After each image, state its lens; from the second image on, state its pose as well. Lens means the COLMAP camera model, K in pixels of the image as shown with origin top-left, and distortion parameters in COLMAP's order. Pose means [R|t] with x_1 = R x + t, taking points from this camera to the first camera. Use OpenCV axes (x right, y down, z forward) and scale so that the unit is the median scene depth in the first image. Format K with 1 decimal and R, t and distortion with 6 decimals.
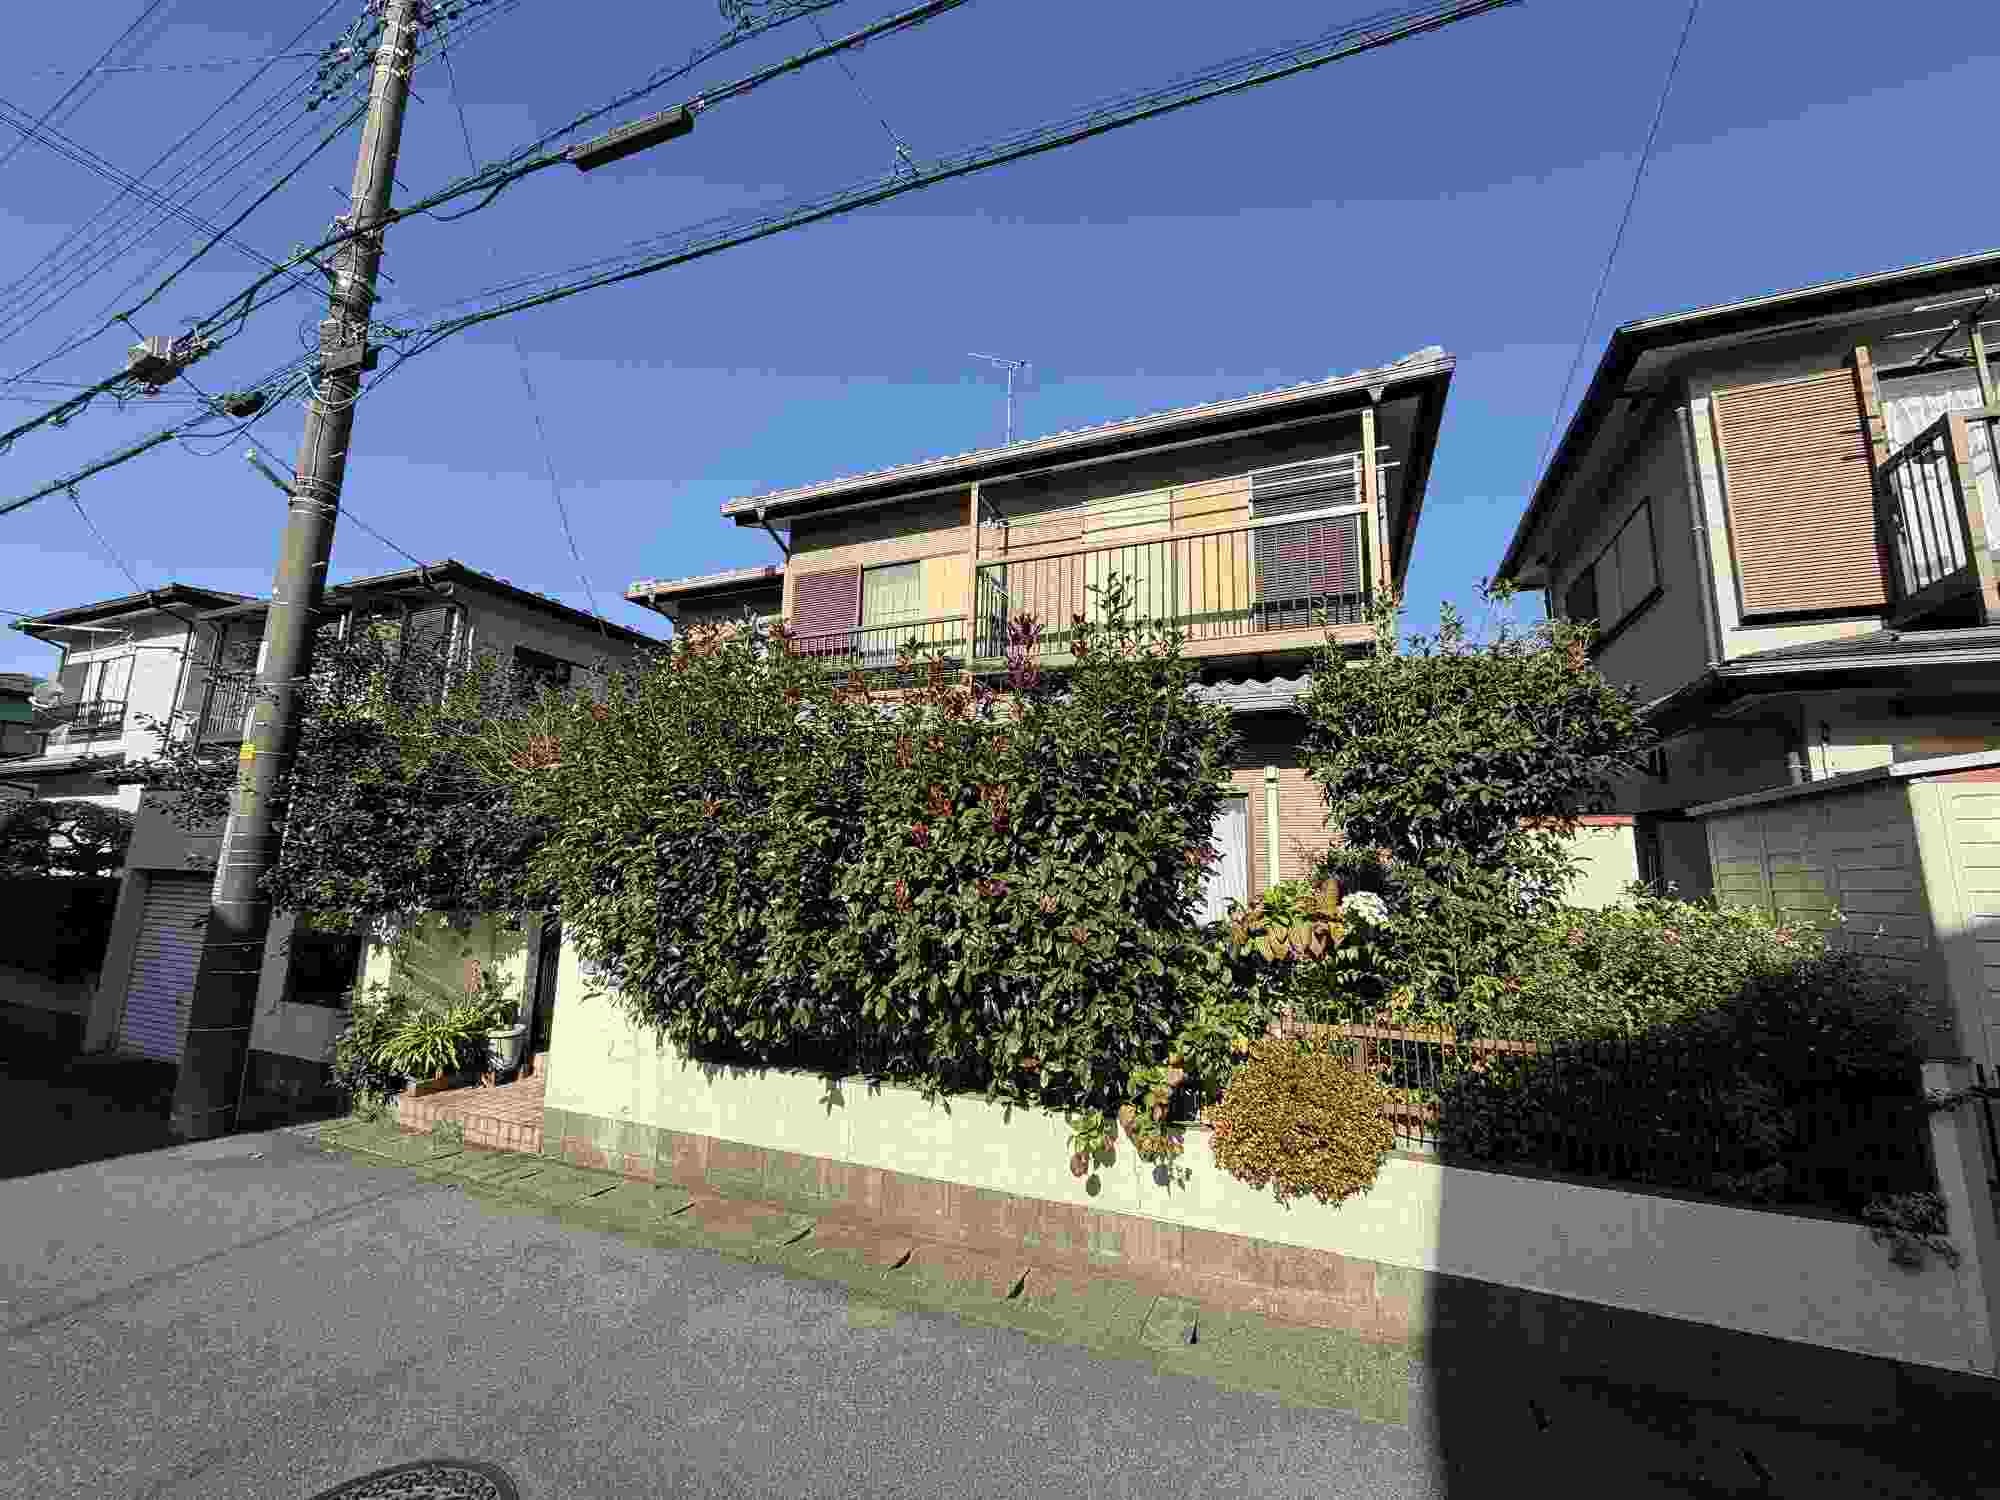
lens RADIAL K [[797.5, 0, 1000.0], [0, 797.5, 750.0], [0, 0, 1]] dist [-0.000077, 0.000256]
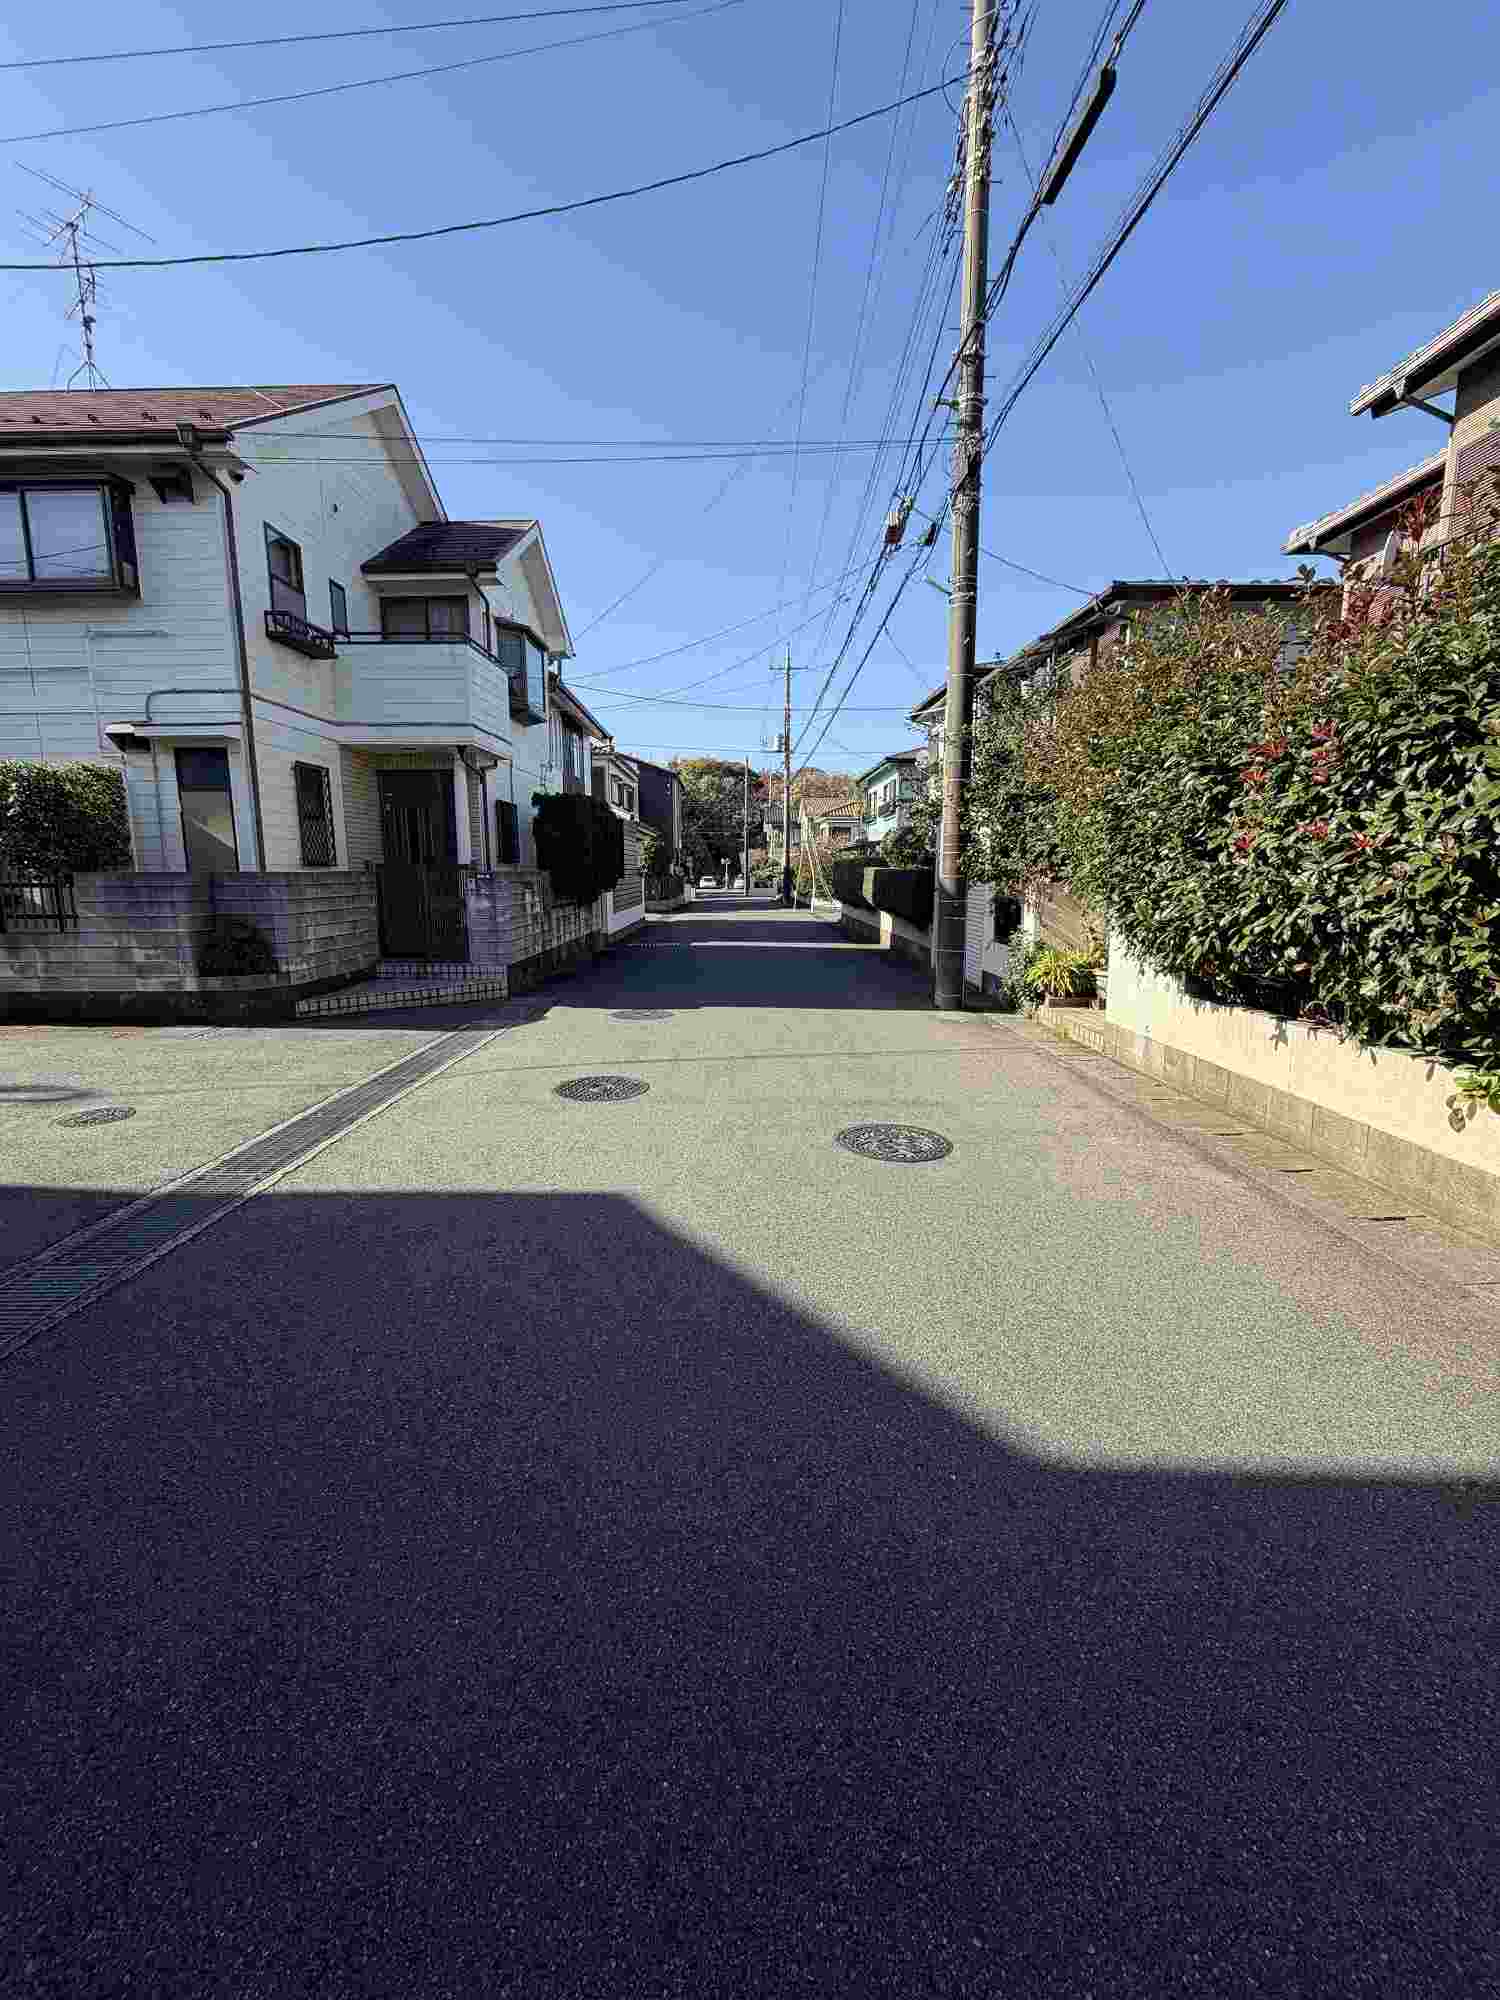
lens RADIAL K [[798.3, 0, 750.0], [0, 798.3, 1000.0], [0, 0, 1]] dist [0.000755, 0.000318]
pose [[0.409528, 0.117463, -0.904704, 0.351743], [0.167967, 0.965015, 0.201326, 0.034457], [0.896702, -0.234409, 0.375471, -0.036193]]
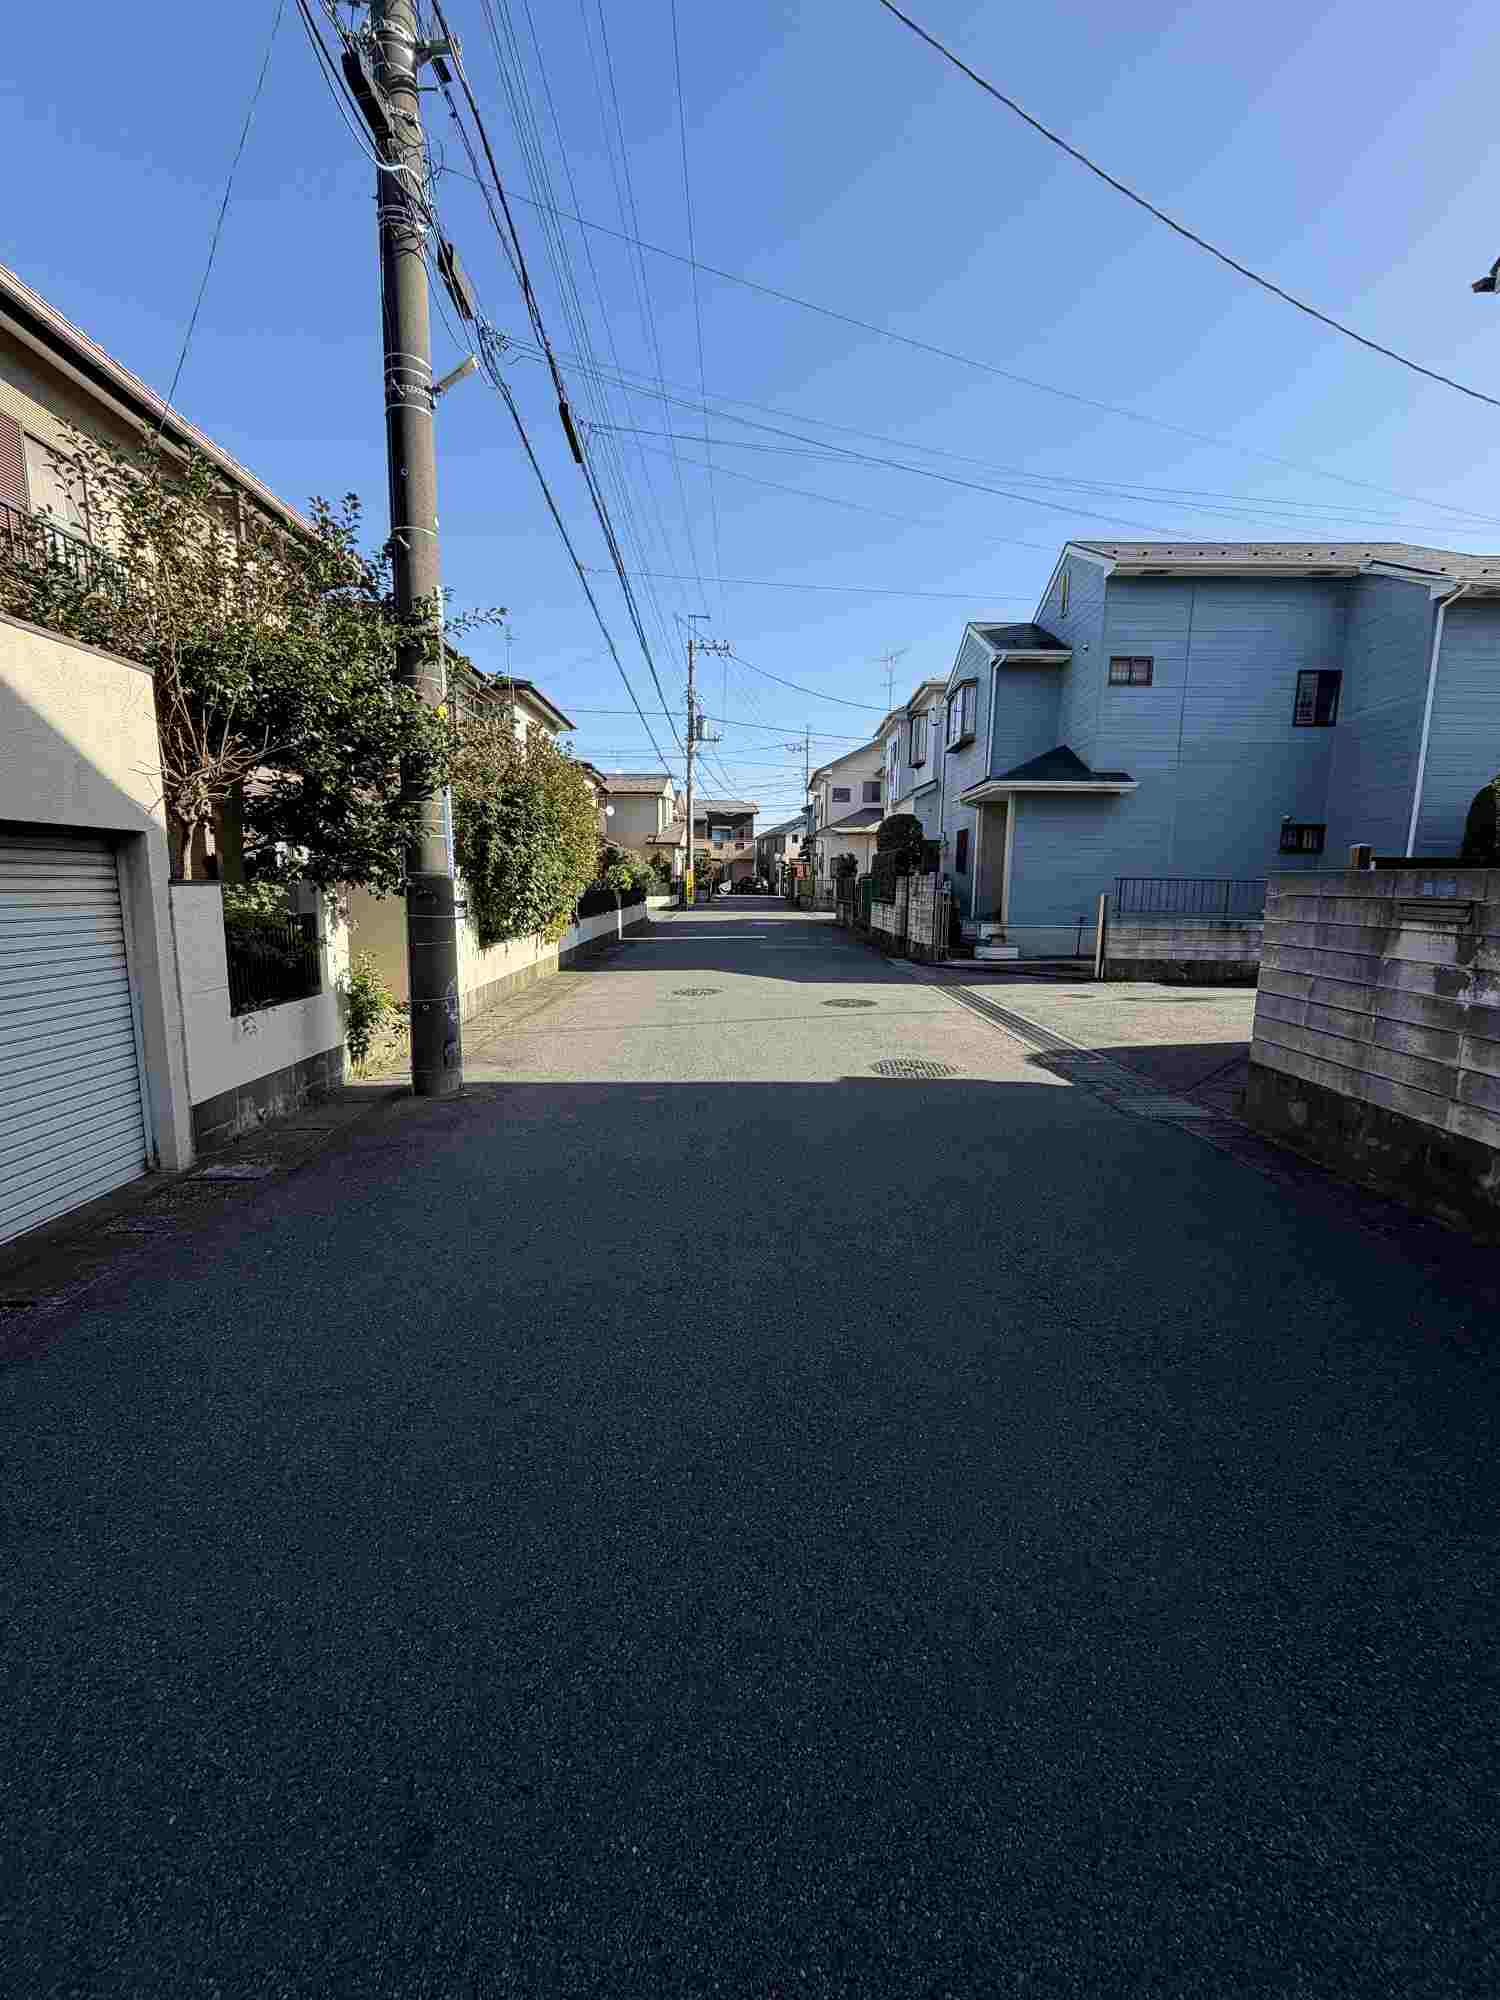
lens RADIAL K [[798.3, 0, 750.0], [0, 798.3, 1000.0], [0, 0, 1]] dist [0.000755, 0.000318]
pose [[-0.410145, -0.167642, 0.896481, -1.882192], [-0.175087, 0.979151, 0.102999, 0.161449], [-0.895056, -0.114718, -0.430945, 0.987000]]
